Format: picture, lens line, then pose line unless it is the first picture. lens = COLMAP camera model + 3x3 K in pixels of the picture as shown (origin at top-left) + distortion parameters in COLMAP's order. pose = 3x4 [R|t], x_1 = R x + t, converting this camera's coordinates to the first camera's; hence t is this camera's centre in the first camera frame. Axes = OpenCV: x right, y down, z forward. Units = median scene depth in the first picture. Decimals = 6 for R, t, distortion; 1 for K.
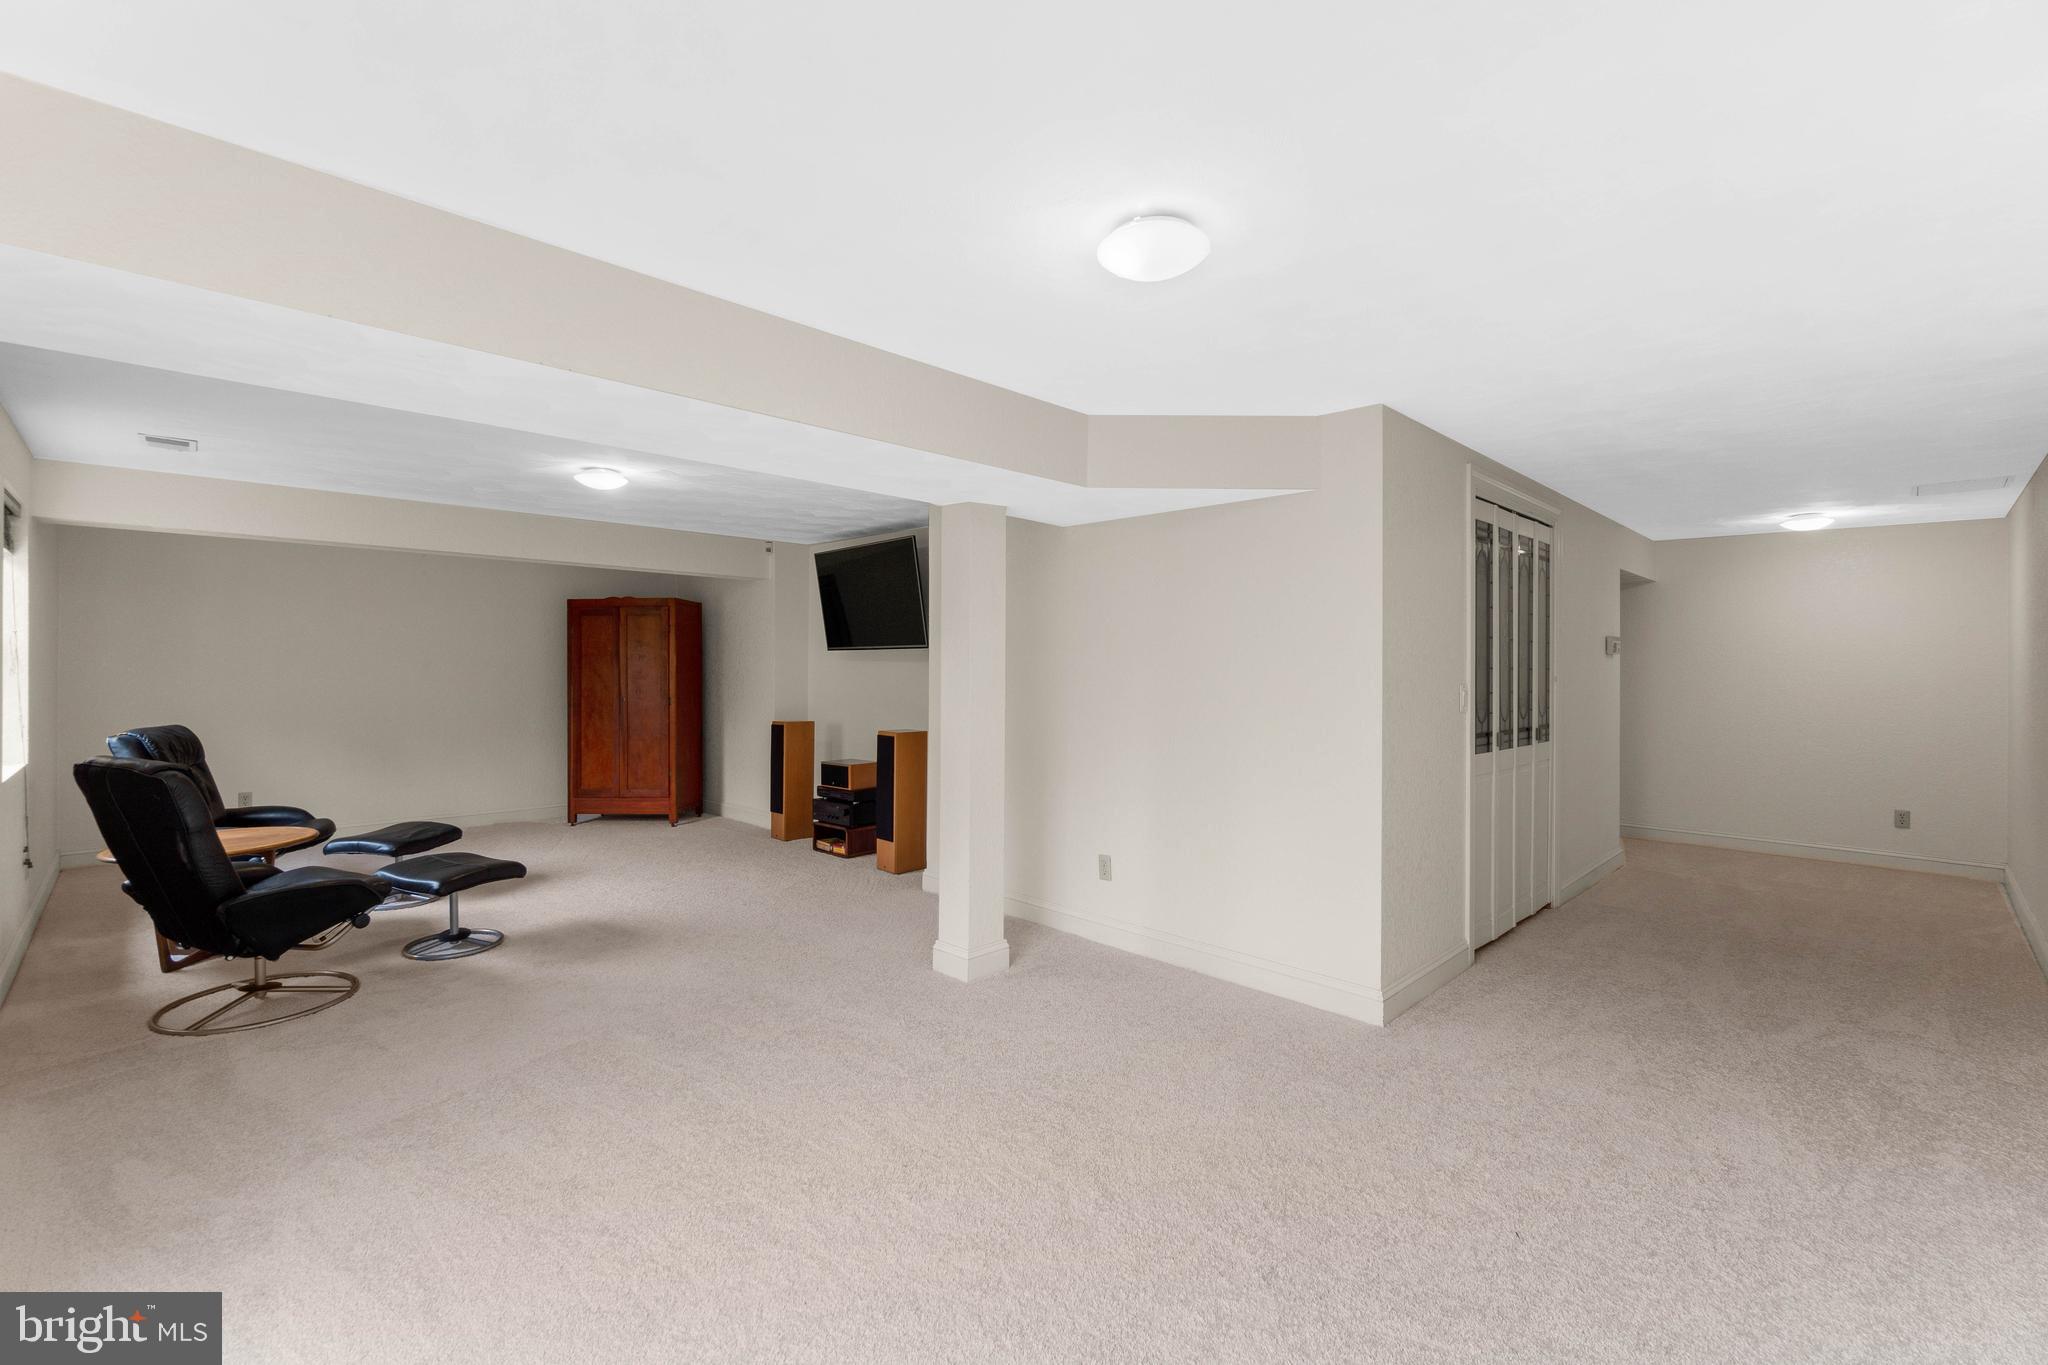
lens RADIAL K [[886.4, 0, 1005.9], [0, 886.4, 674.2], [0, 0, 1]] dist [0.001387, 0.000029]
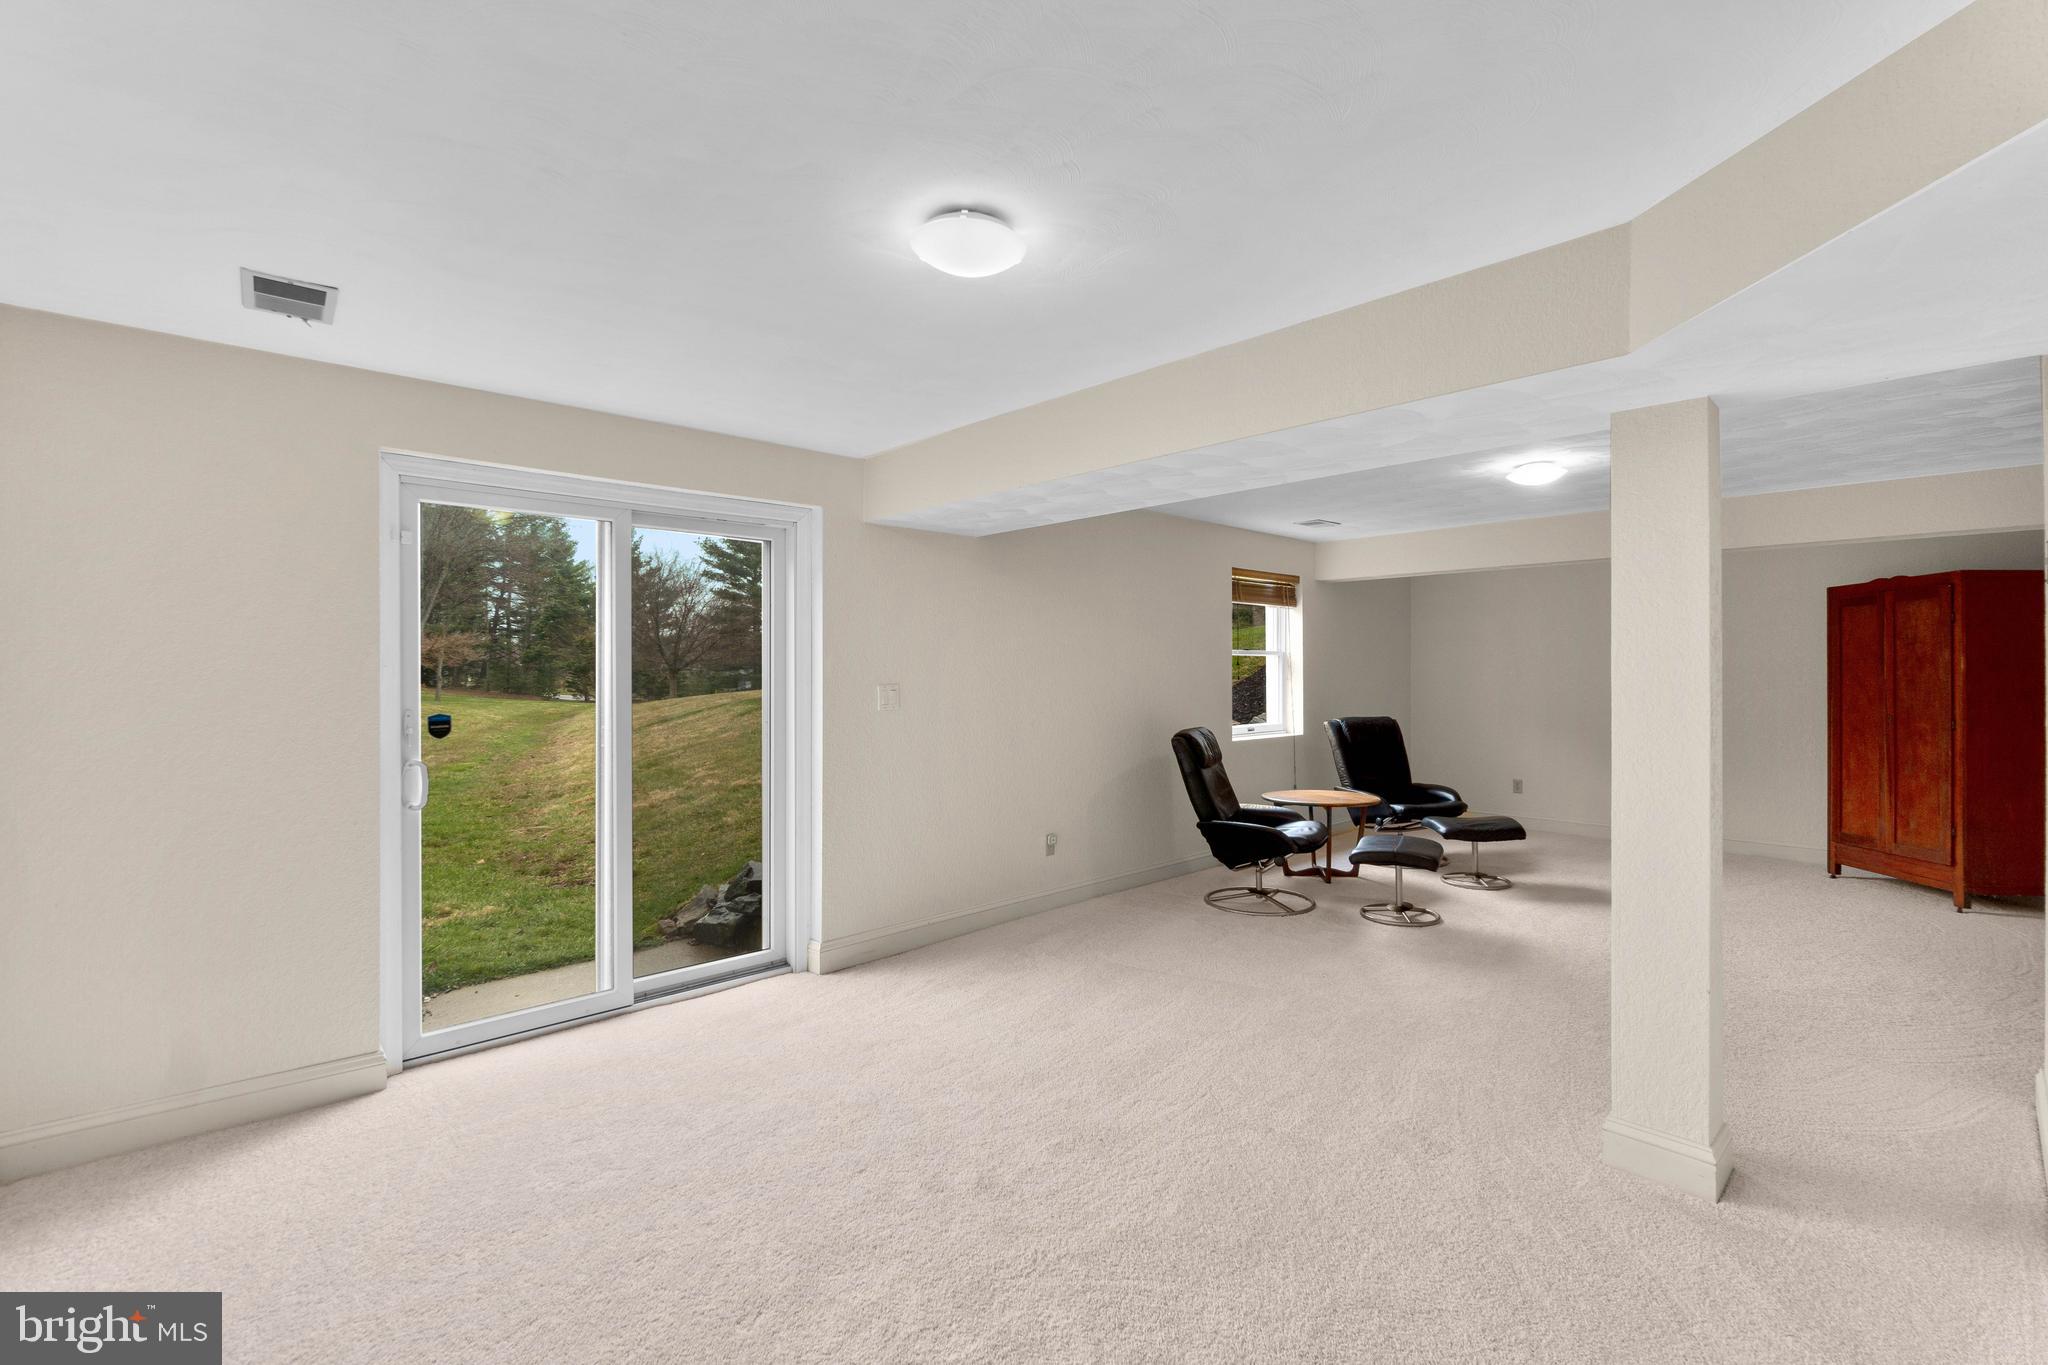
lens RADIAL K [[886.4, 0, 1005.9], [0, 886.4, 677.9], [0, 0, 1]] dist [0.001387, 0.000029]
pose [[-0.029325, 0.001648, -0.999569, 0.314575], [-0.006203, 0.999979, 0.001830, -0.001194], [0.999551, 0.006254, -0.029314, 0.300229]]
